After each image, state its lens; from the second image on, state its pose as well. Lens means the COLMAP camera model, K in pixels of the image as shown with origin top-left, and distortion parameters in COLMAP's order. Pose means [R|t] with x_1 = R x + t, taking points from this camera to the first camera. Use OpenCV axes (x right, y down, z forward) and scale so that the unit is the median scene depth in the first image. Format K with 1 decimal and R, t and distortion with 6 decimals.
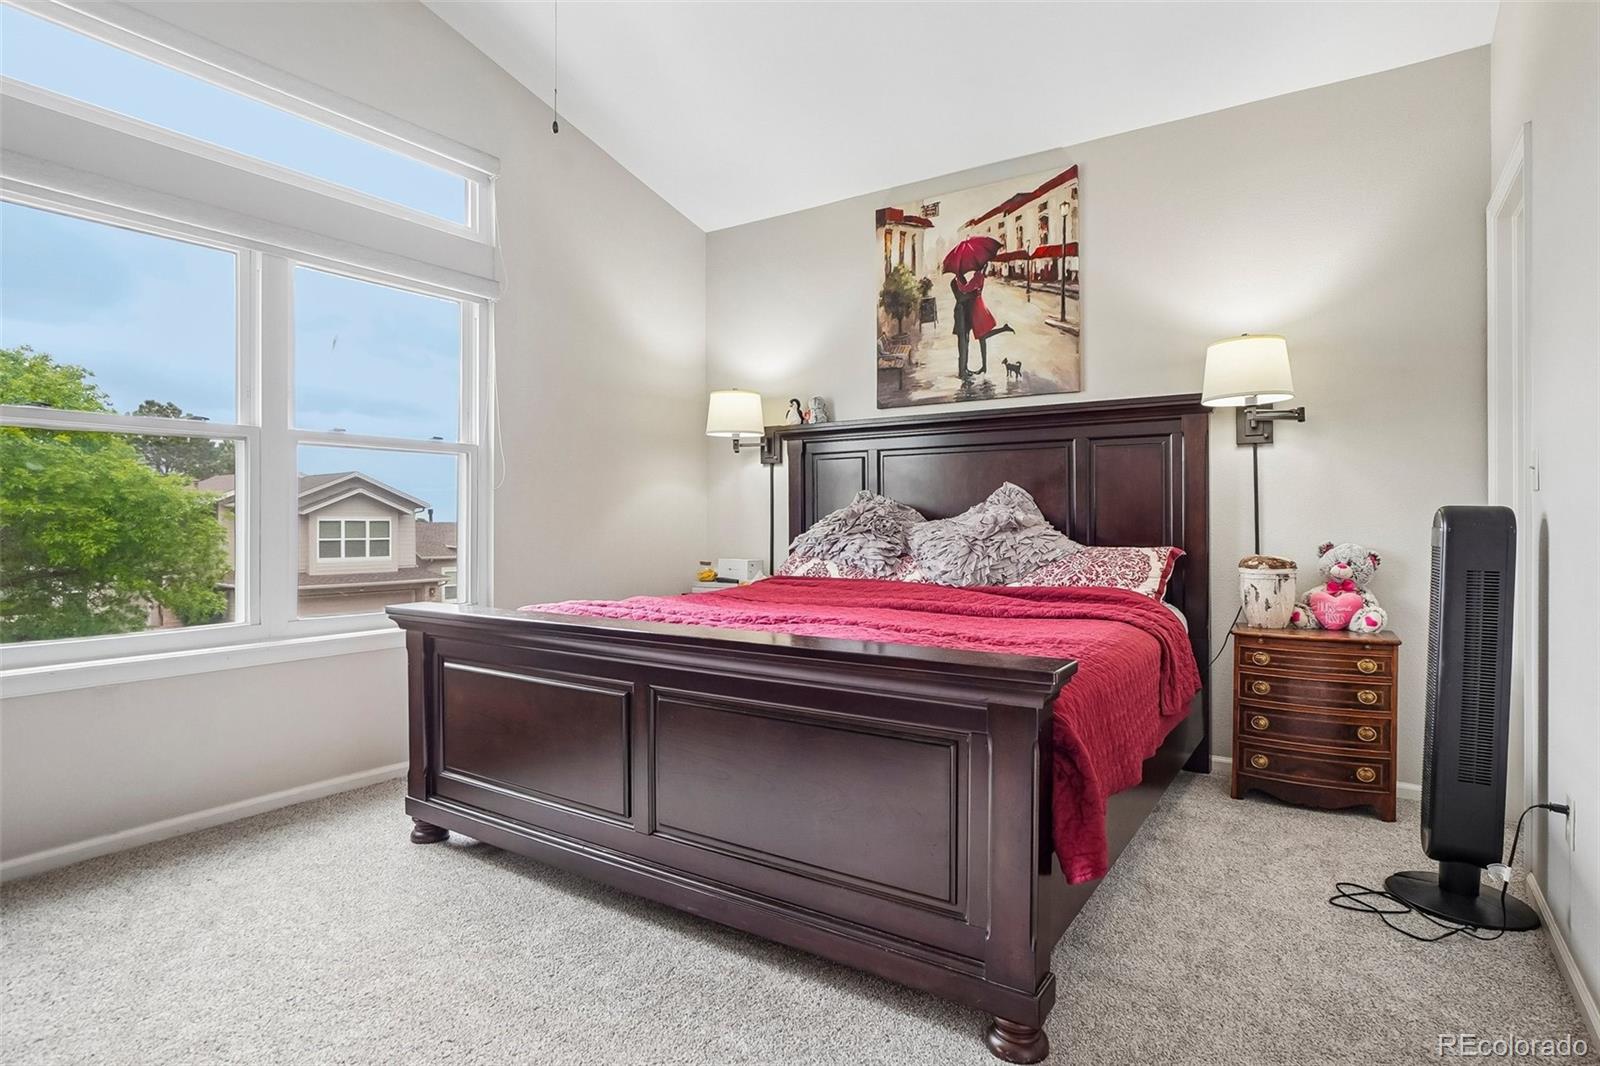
lens RADIAL K [[833.0, 0, 795.3], [0, 833.0, 526.0], [0, 0, 1]] dist [-0.038724, 0.021830]
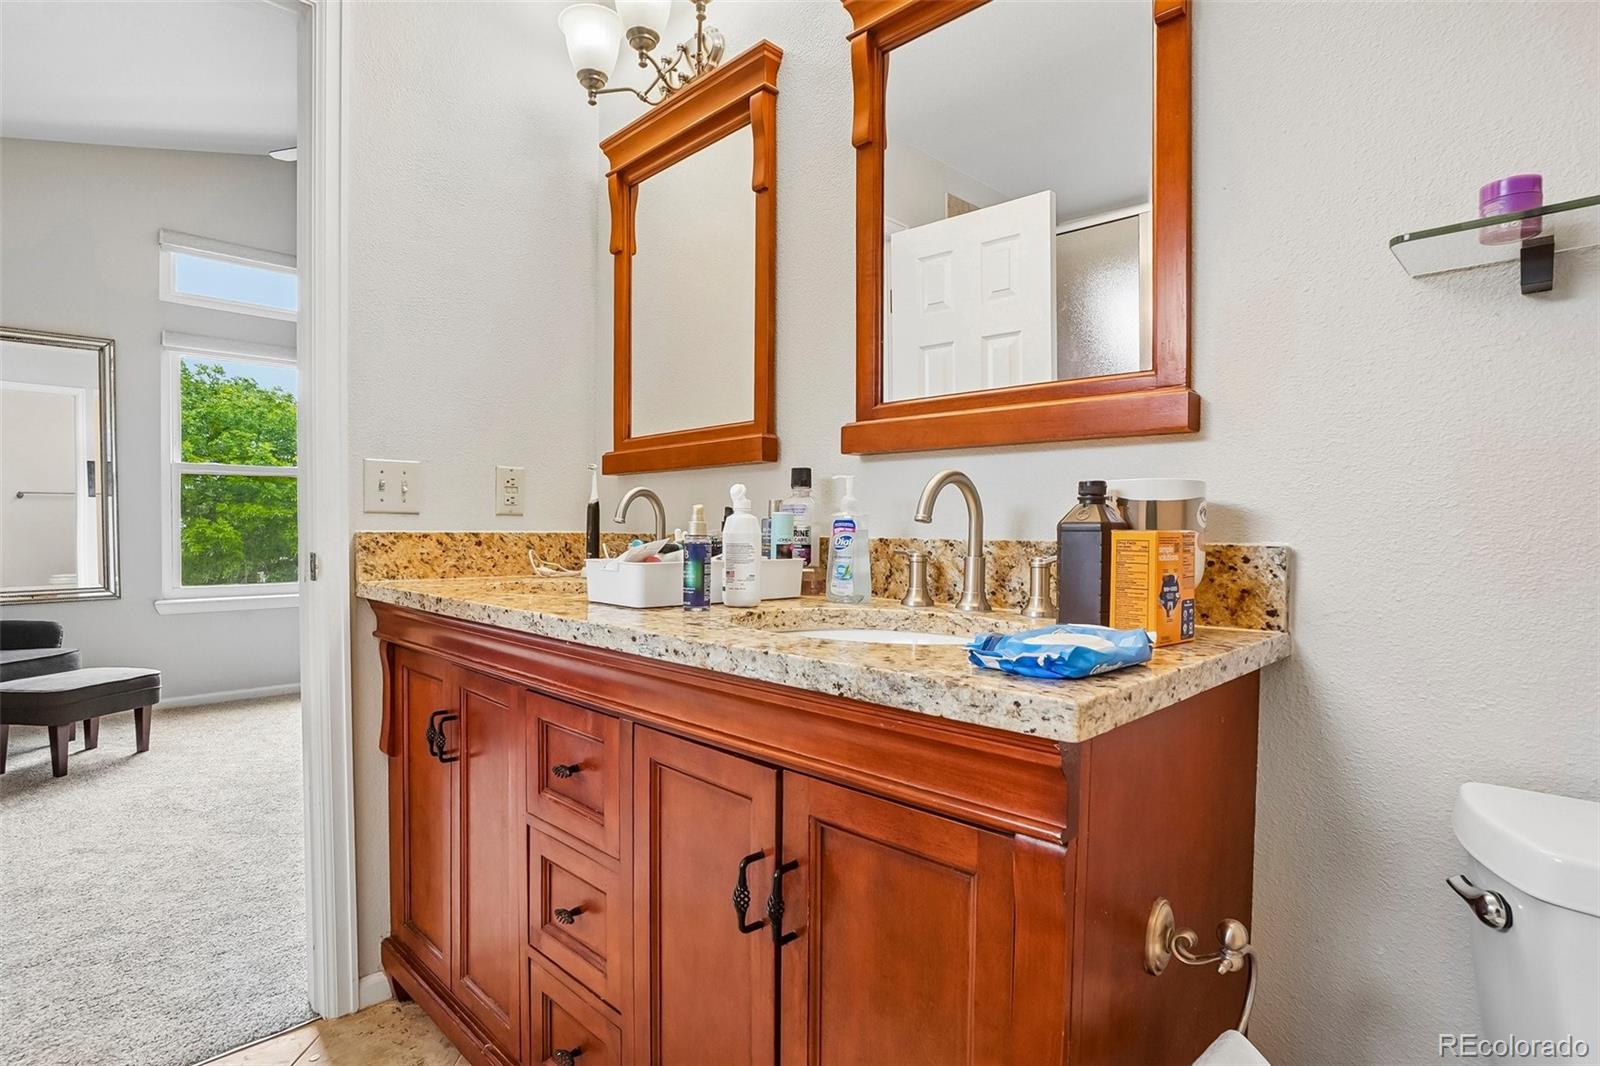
lens RADIAL K [[798.2, 0, 796.6], [0, 798.2, 541.7], [0, 0, 1]] dist [-0.055328, 0.025027]
pose [[0.983800, 0.009990, -0.178991, 0.447340], [-0.007404, 0.999858, 0.015112, 0.000847], [0.179117, -0.013542, 0.983735, -0.348250]]
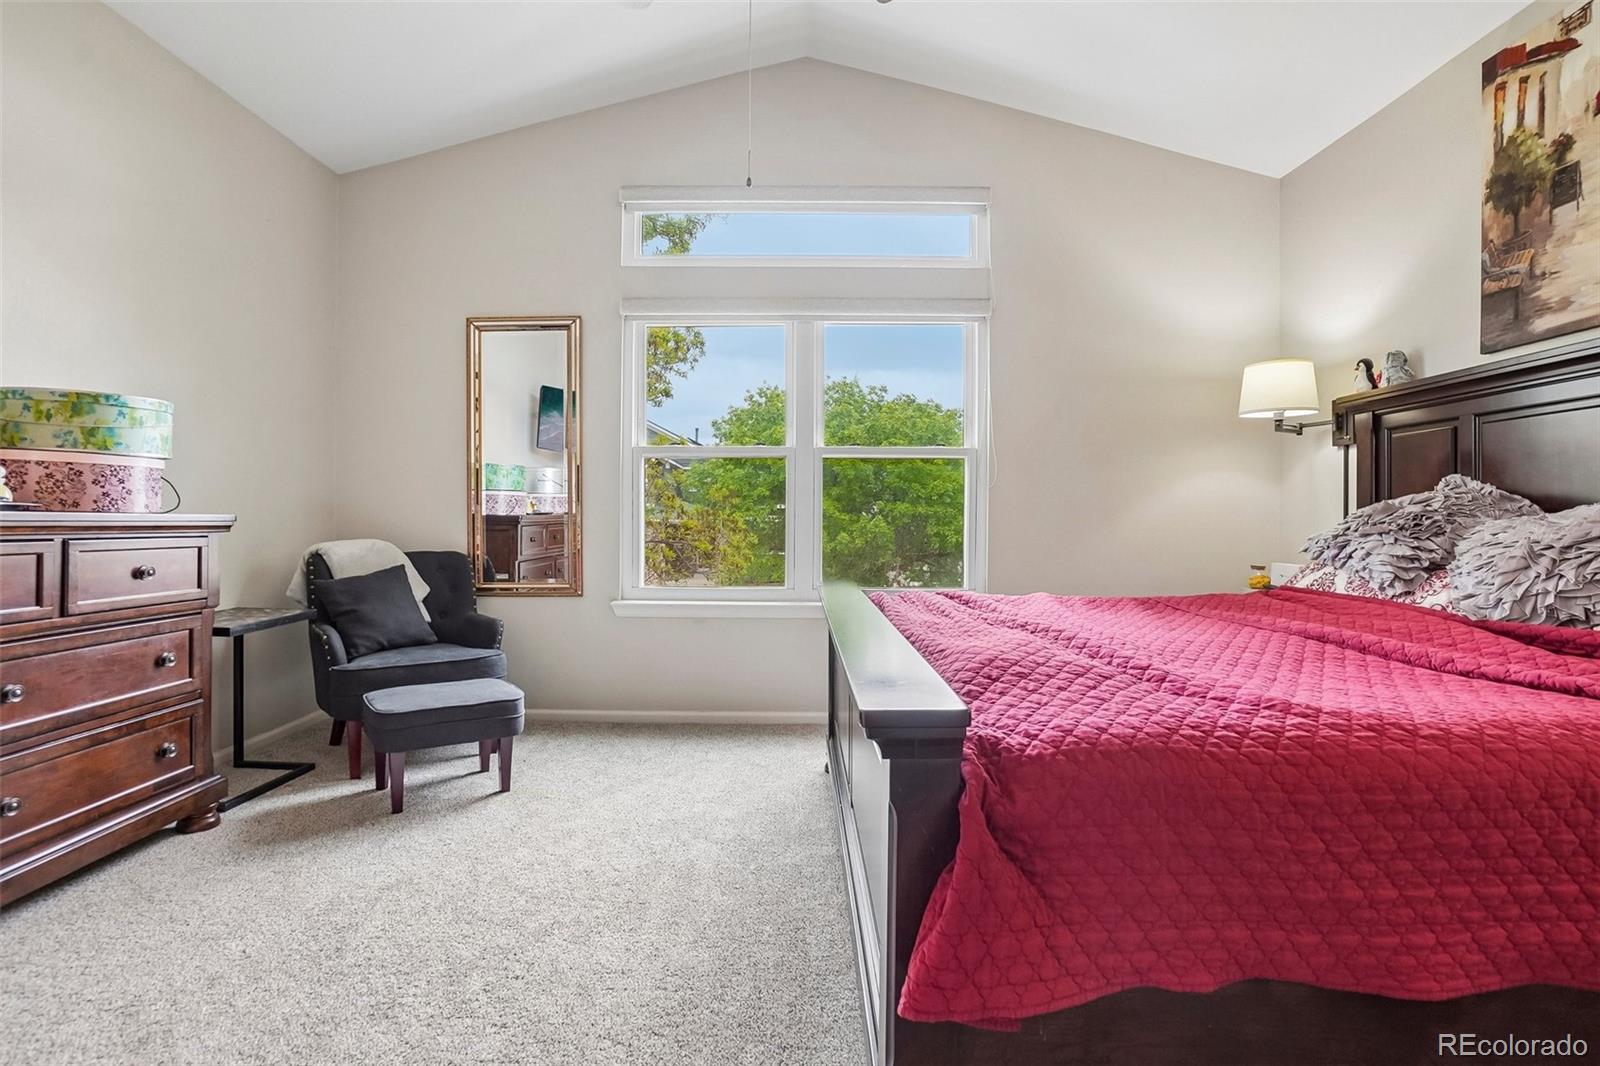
lens RADIAL K [[759.5, 0, 806.6], [0, 759.5, 527.4], [0, 0, 1]] dist [-0.058422, 0.024048]
pose [[0.565823, 0.014162, -0.824405, 0.292634], [-0.012470, 0.999885, 0.008618, 0.003288], [0.824433, 0.005404, 0.565934, 0.206677]]
